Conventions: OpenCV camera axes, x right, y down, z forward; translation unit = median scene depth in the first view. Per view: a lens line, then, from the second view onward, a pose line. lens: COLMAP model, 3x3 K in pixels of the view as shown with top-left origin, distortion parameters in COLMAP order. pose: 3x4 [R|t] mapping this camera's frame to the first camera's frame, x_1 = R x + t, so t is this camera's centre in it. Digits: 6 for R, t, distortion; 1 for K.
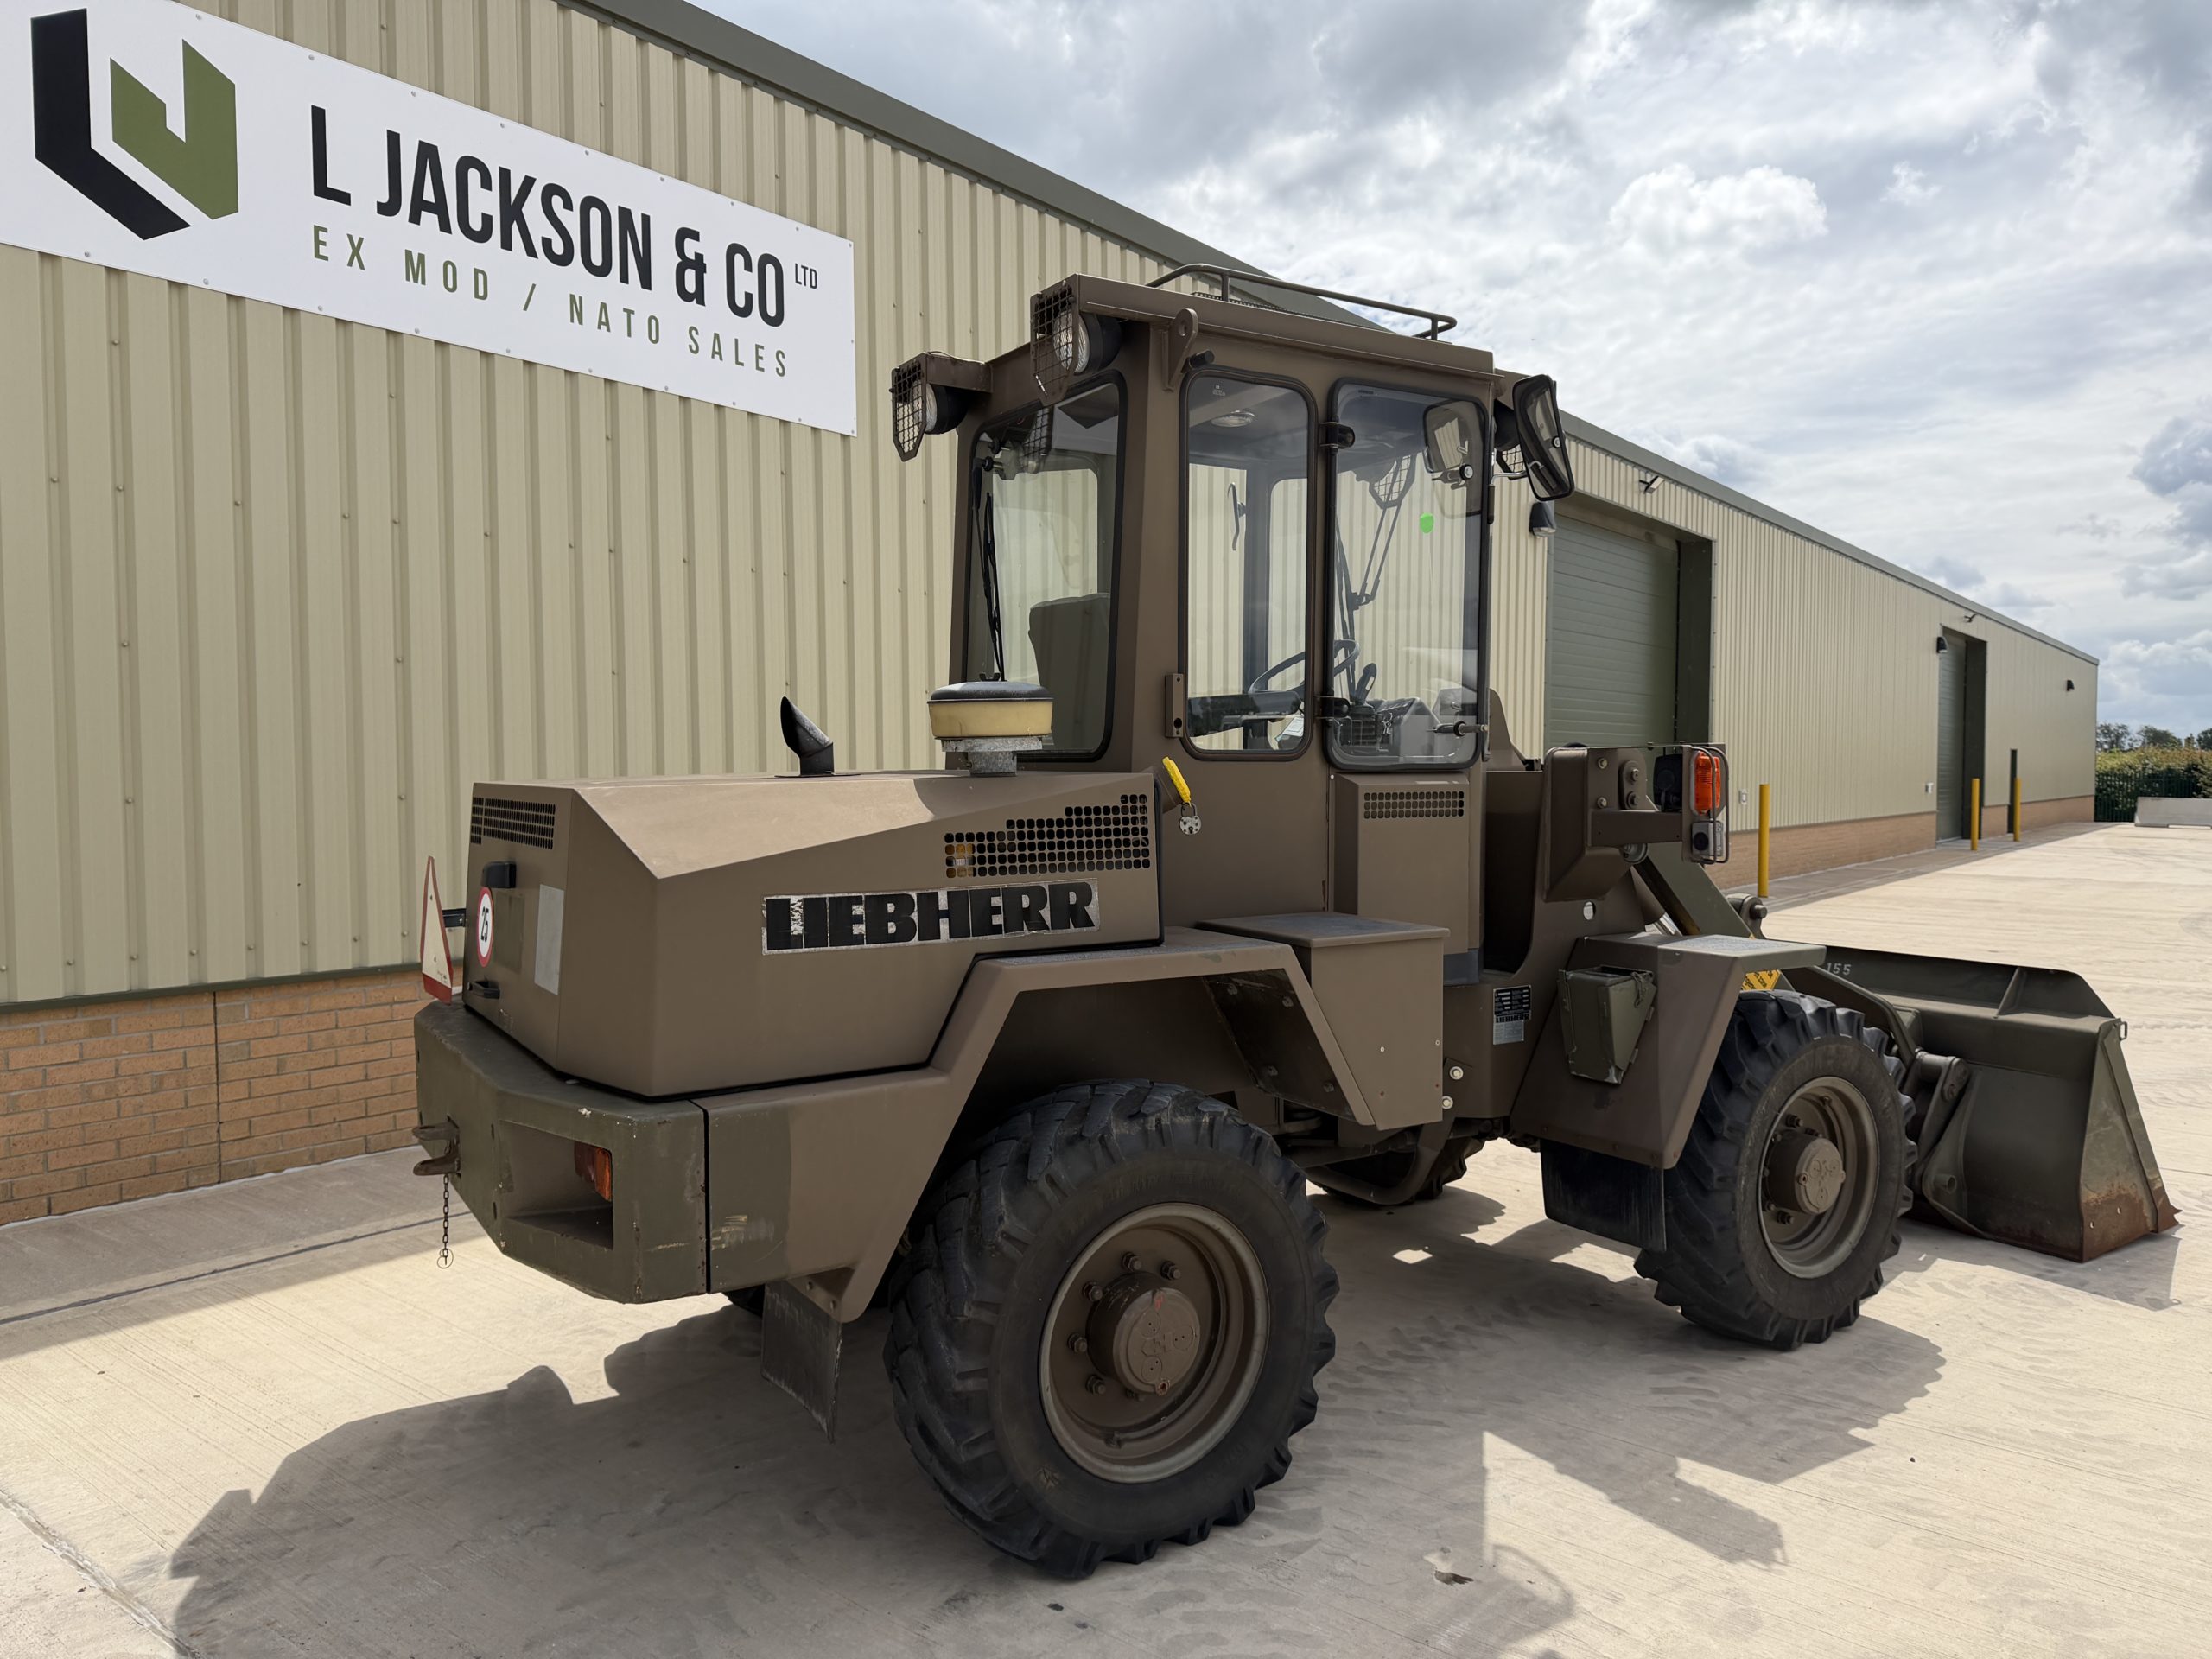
lens RADIAL K [[1565.9, 0, 1095.6], [0, 1565.9, 840.8], [0, 0, 1]] dist [0.009701, -0.007187]
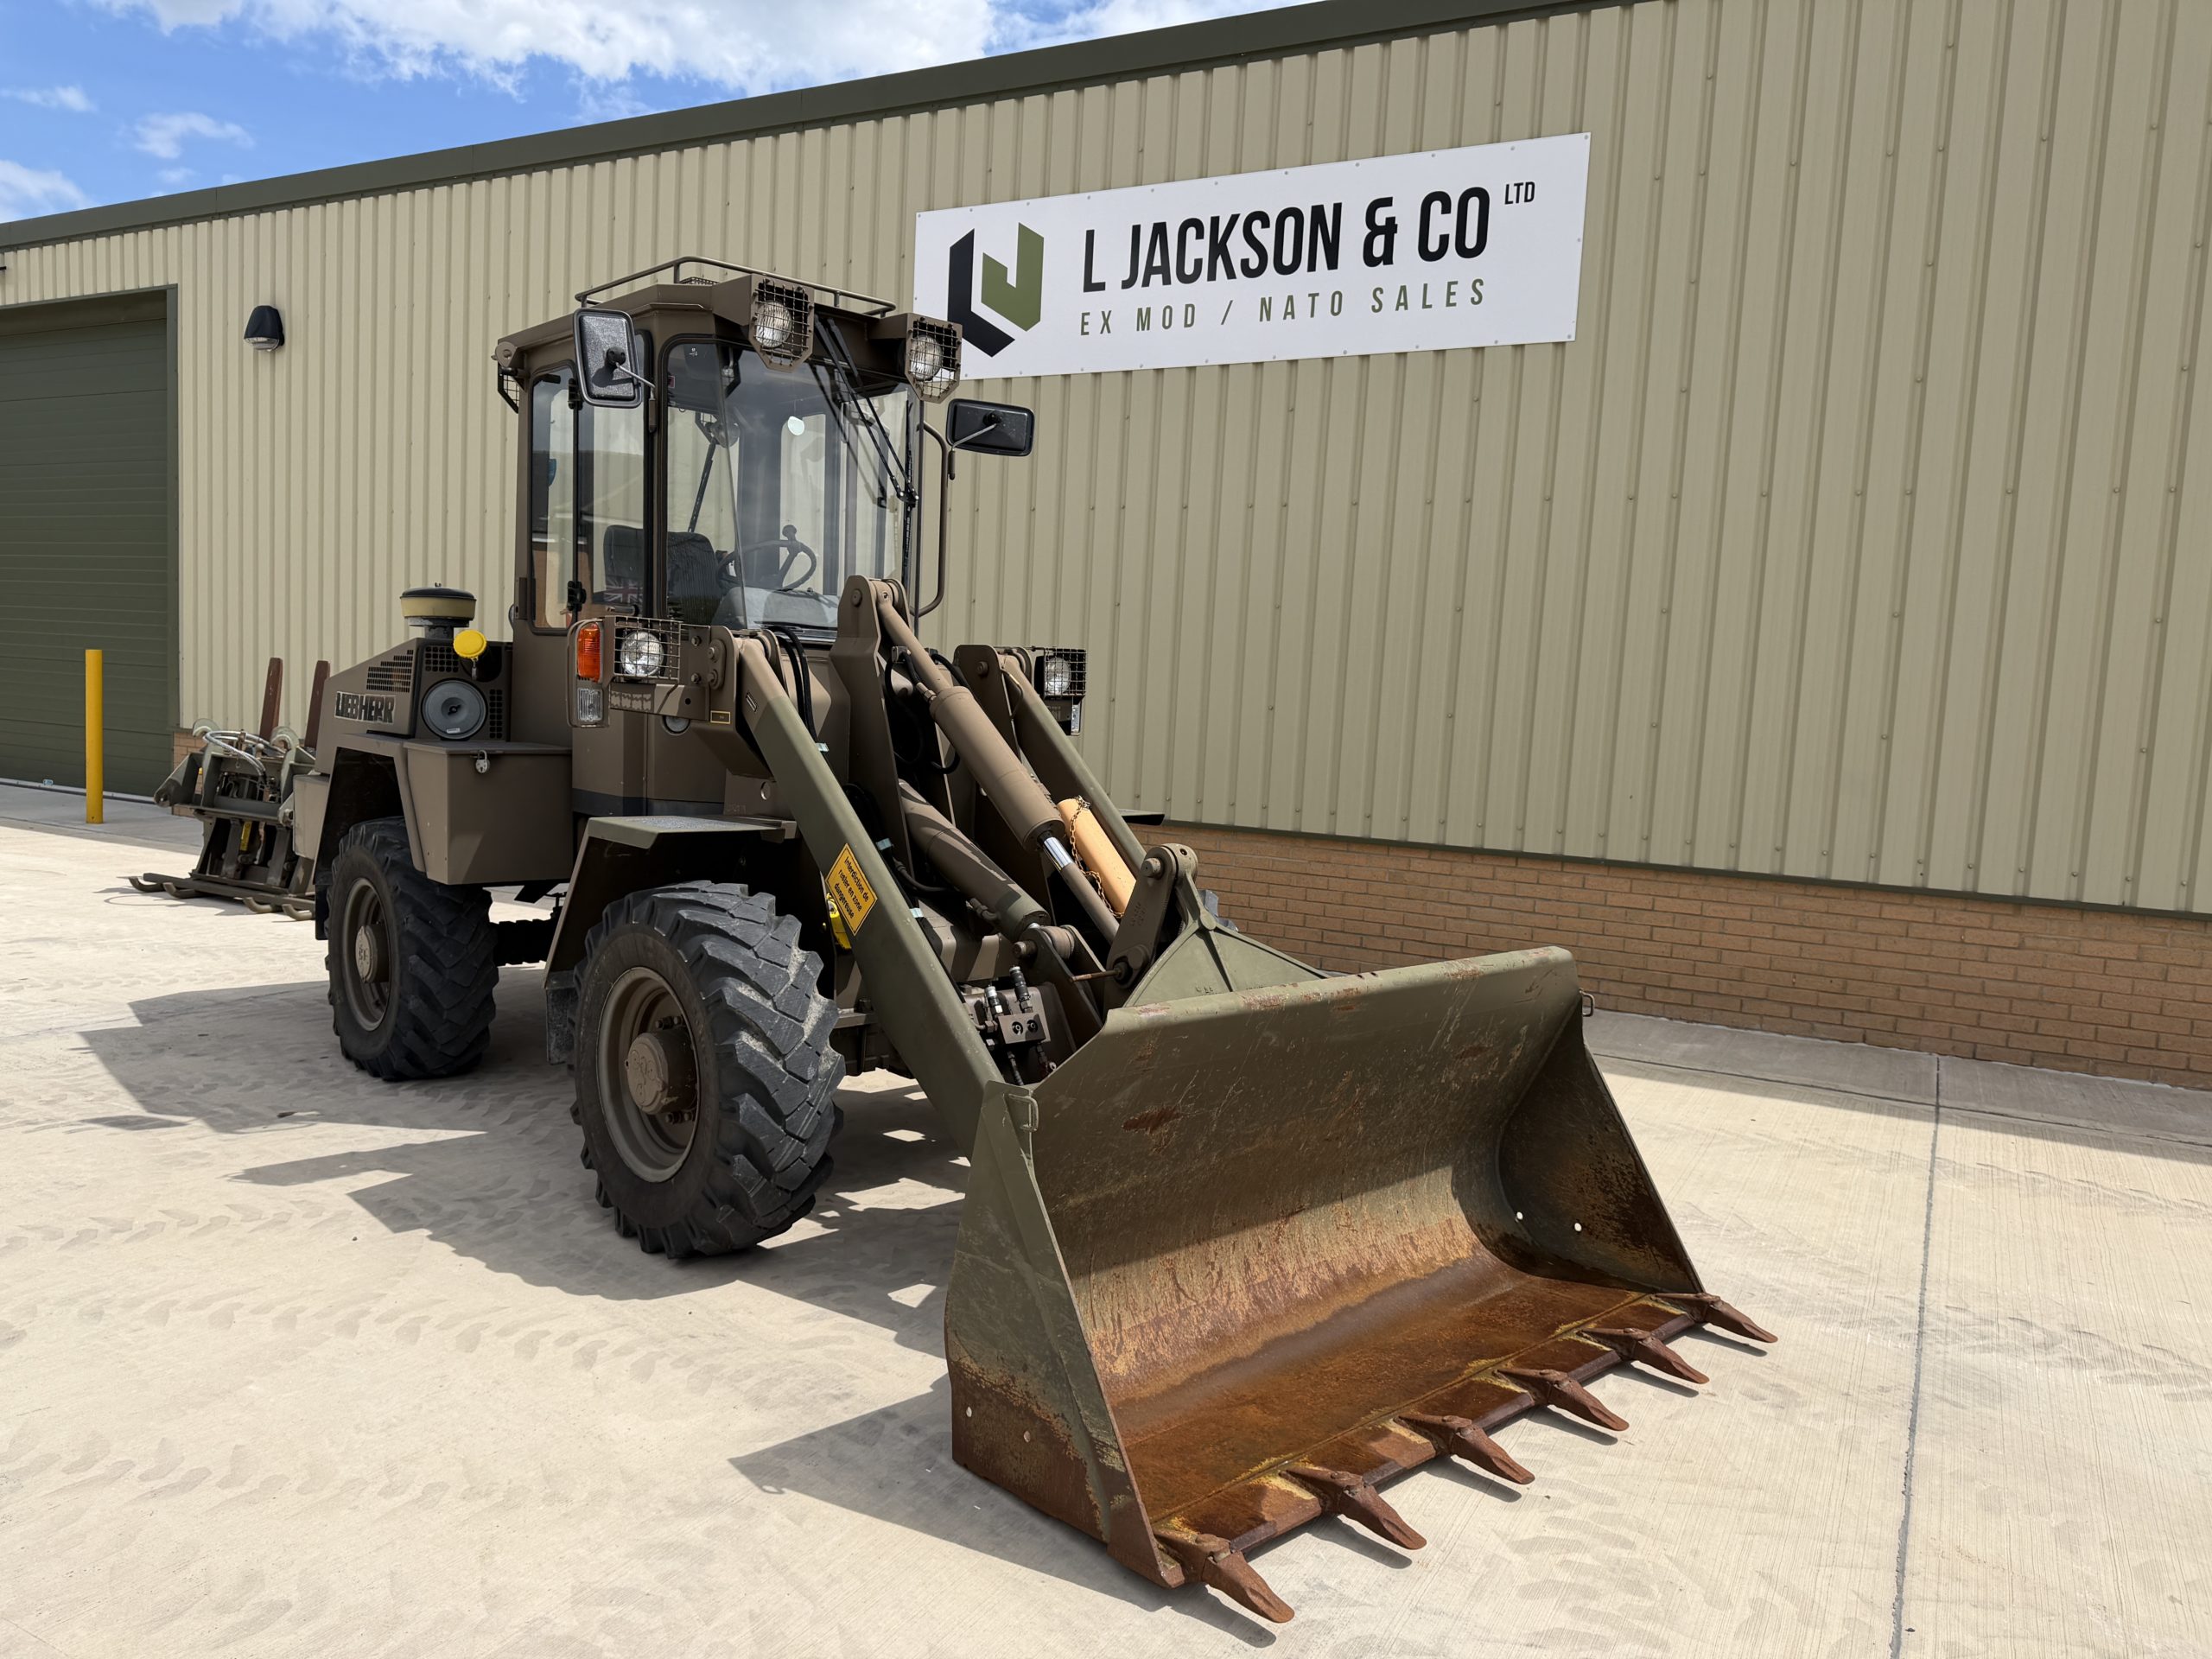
lens RADIAL K [[1537.4, 0, 1098.2], [0, 1537.4, 835.6], [0, 0, 1]] dist [0.054140, -0.092719]
pose [[0.182562, 0.107436, -0.977307, 0.972176], [-0.089563, 0.991696, 0.092288, -0.031002], [0.979107, 0.070682, 0.190668, 0.740099]]
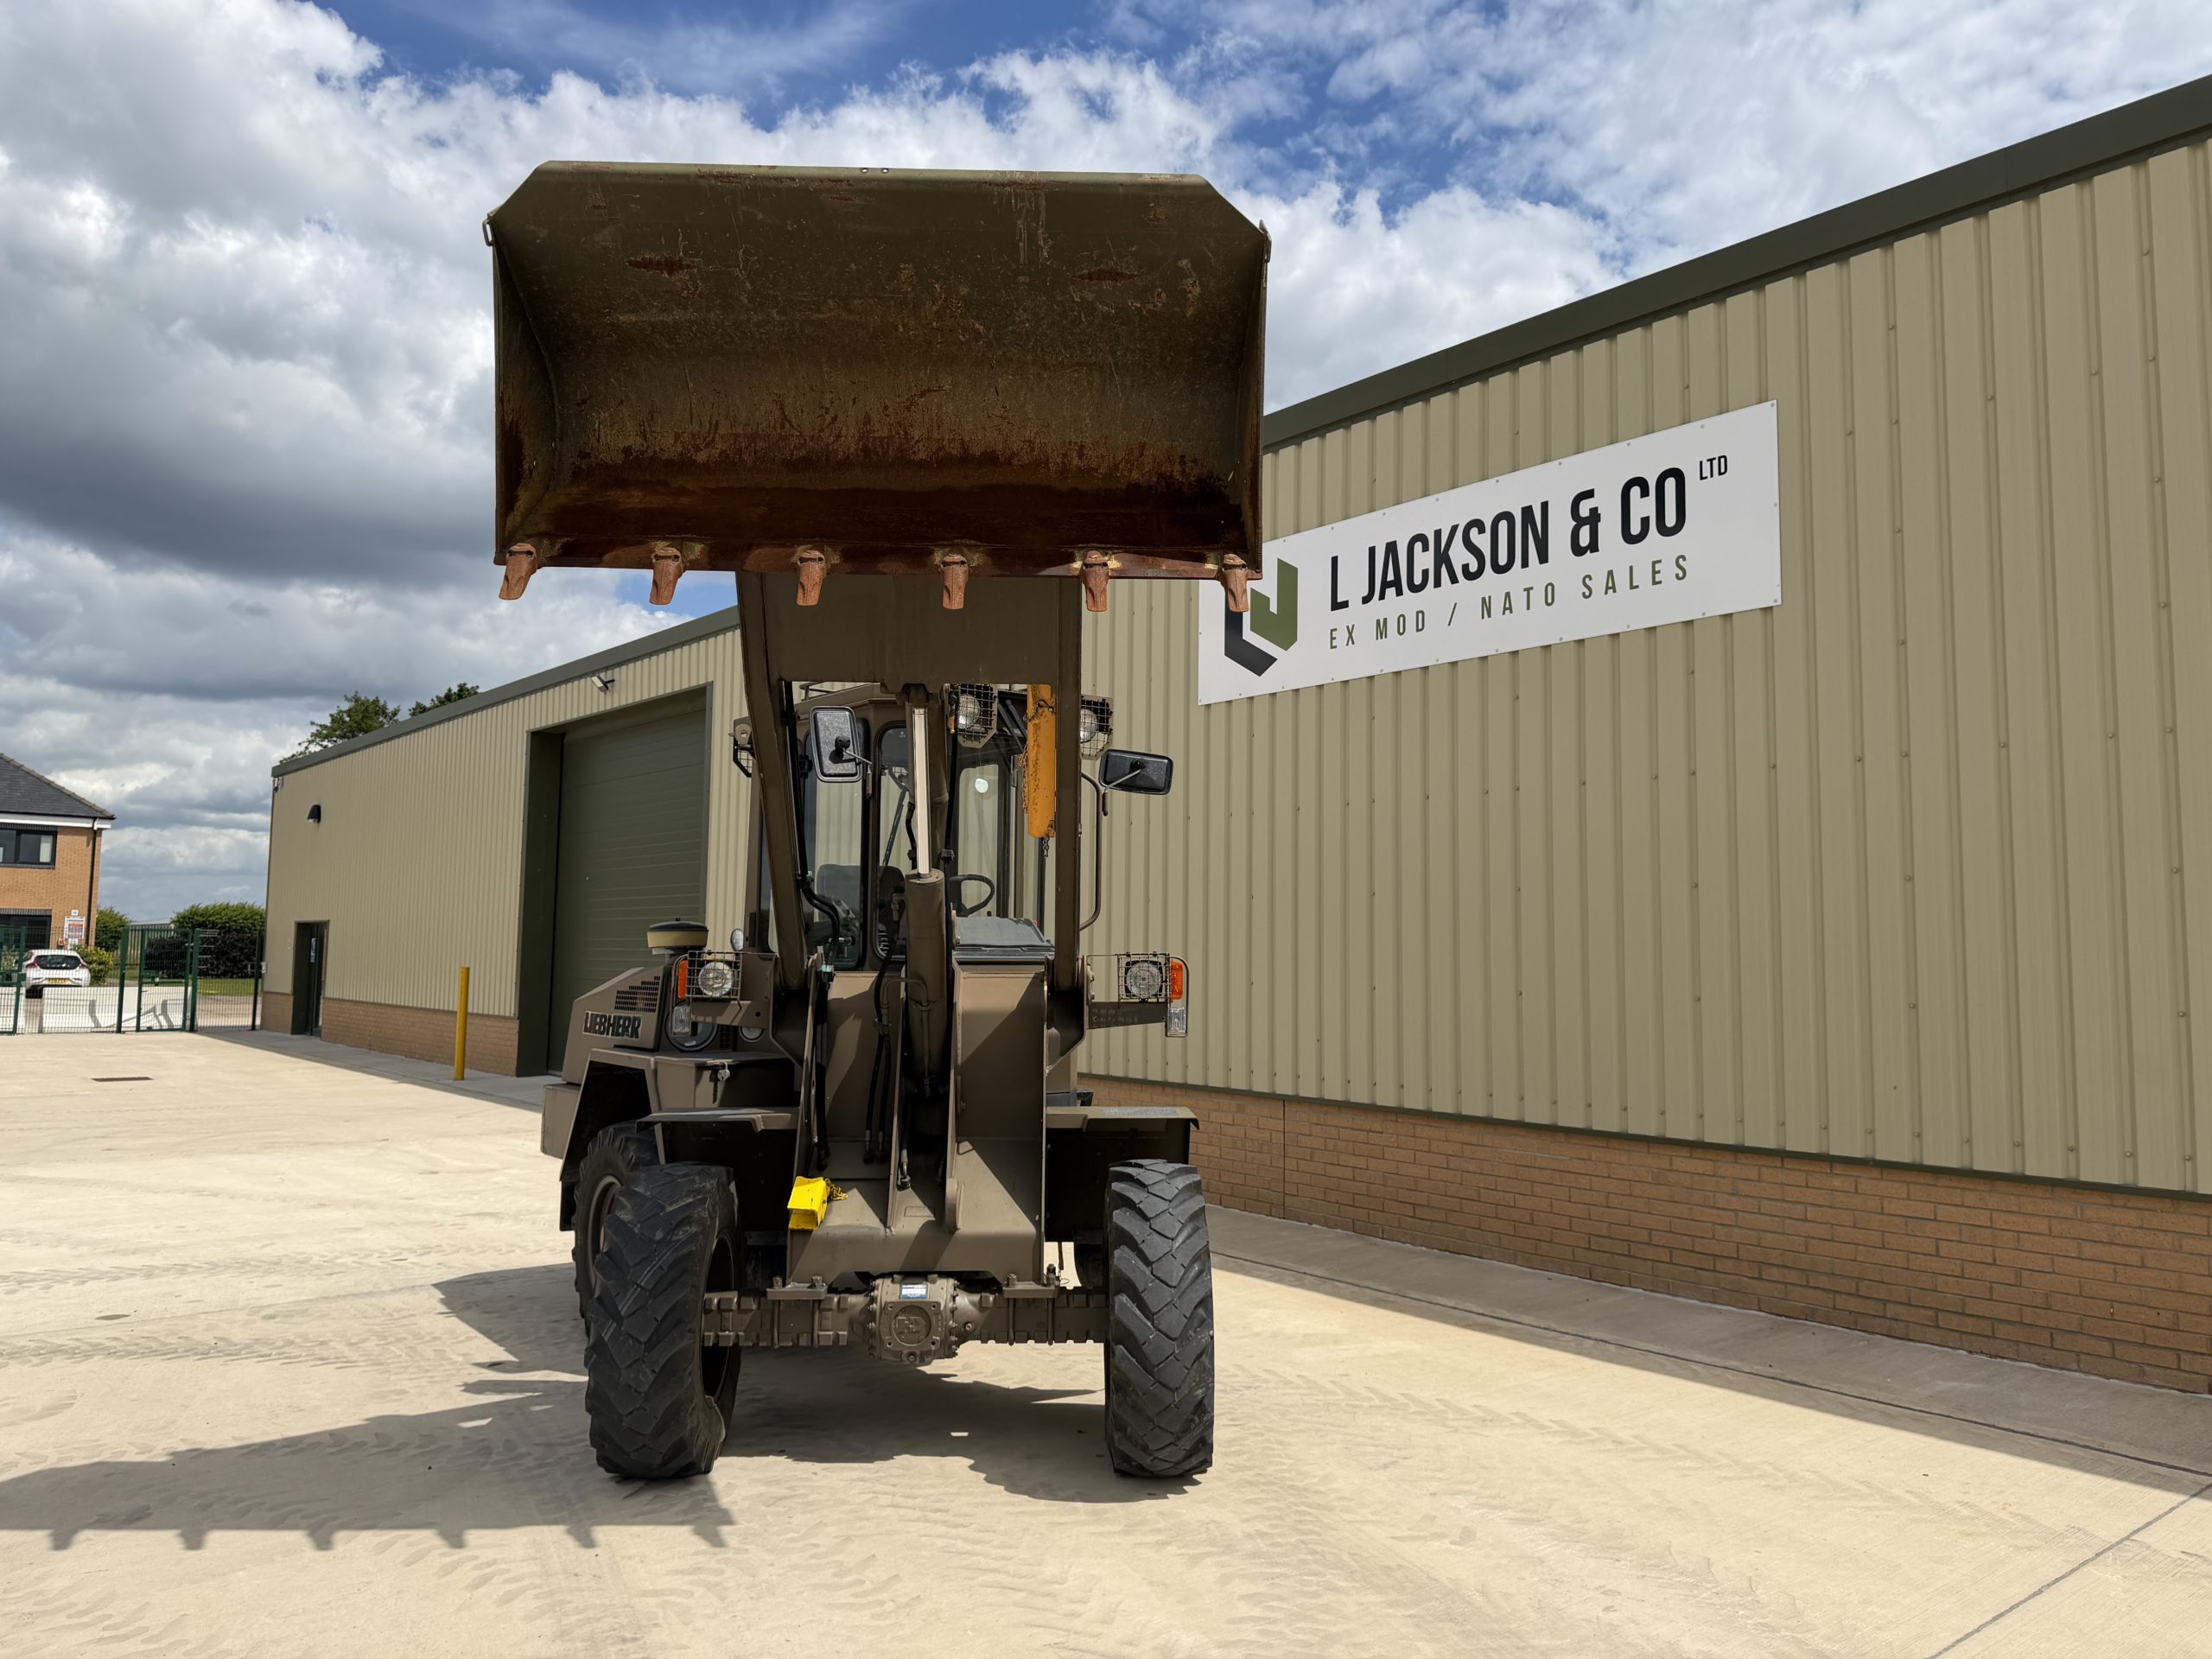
lens RADIAL K [[1531.8, 0, 1100.7], [0, 1531.8, 840.3], [0, 0, 1]] dist [0.045376, -0.056549]
pose [[-0.196207, -0.072786, -0.977857, 1.029332], [-0.049519, 0.996704, -0.064252, -0.062070], [0.979311, 0.035816, -0.199165, 1.050624]]
